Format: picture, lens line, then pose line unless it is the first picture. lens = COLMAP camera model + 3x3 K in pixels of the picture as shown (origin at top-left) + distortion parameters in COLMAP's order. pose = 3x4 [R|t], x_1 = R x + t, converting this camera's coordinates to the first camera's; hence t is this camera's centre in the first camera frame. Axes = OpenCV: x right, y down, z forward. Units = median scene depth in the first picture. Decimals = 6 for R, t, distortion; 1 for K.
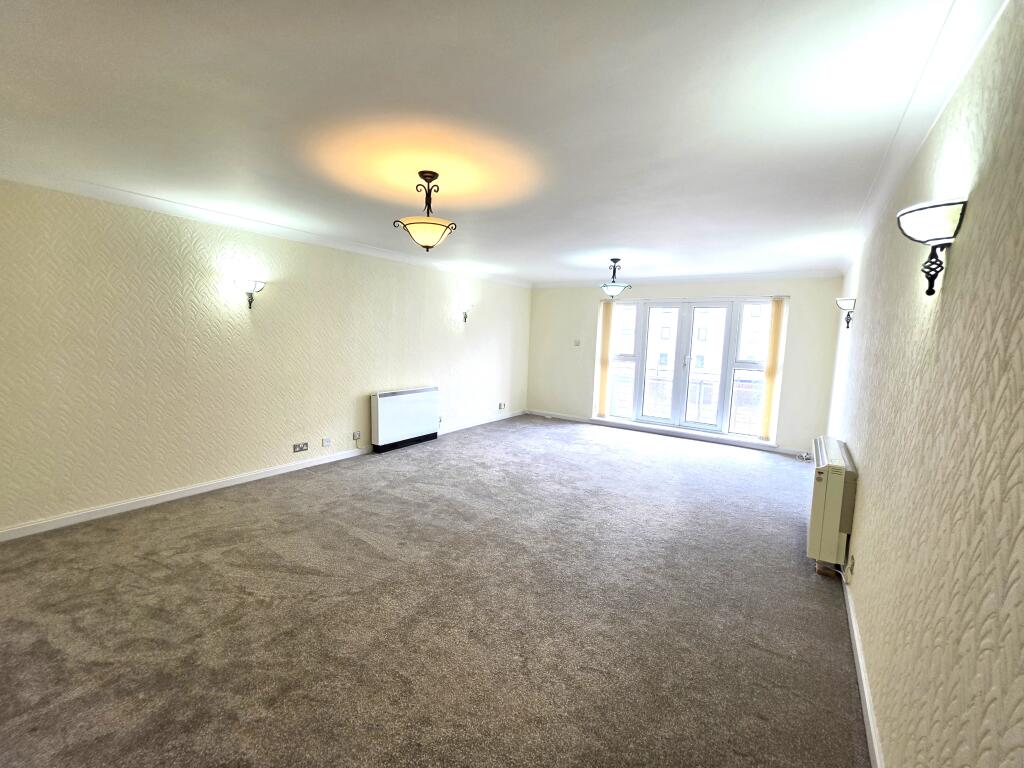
lens RADIAL K [[416.0, 0, 503.9], [0, 416.0, 381.3], [0, 0, 1]] dist [0.000540, 0.000022]
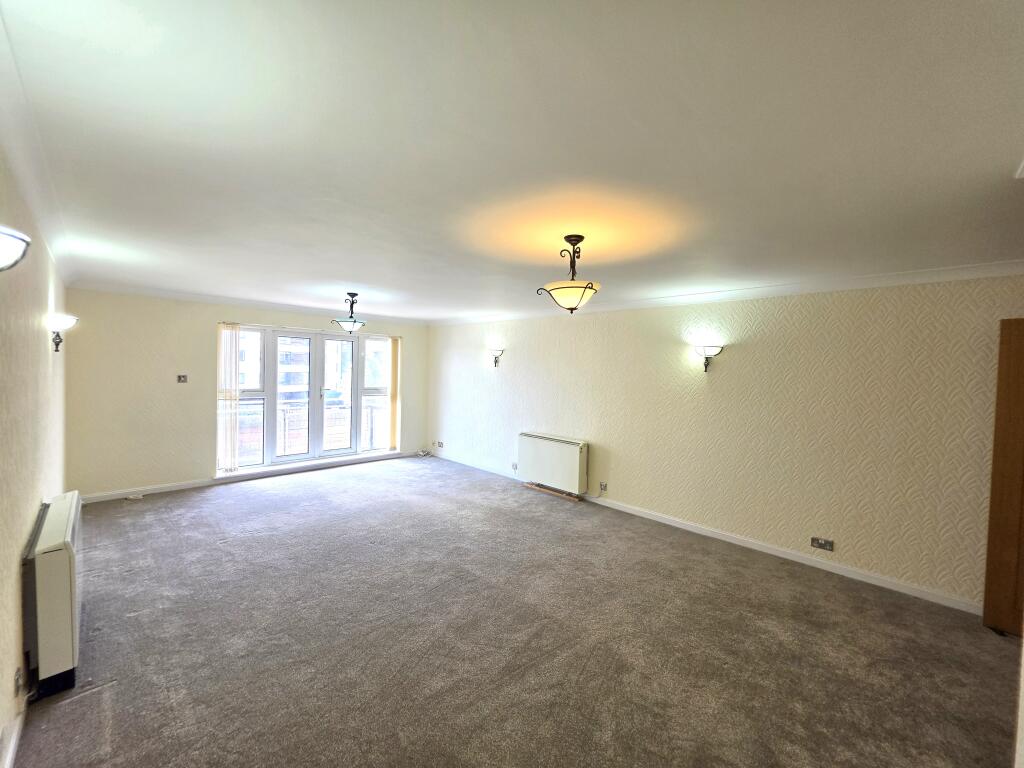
lens RADIAL K [[416.0, 0, 503.9], [0, 416.0, 381.3], [0, 0, 1]] dist [0.000540, 0.000022]
pose [[0.188202, -0.059804, 0.980308, -0.526885], [0.084656, 0.995417, 0.044473, -0.092023], [-0.978475, 0.074619, 0.192403, 0.425137]]
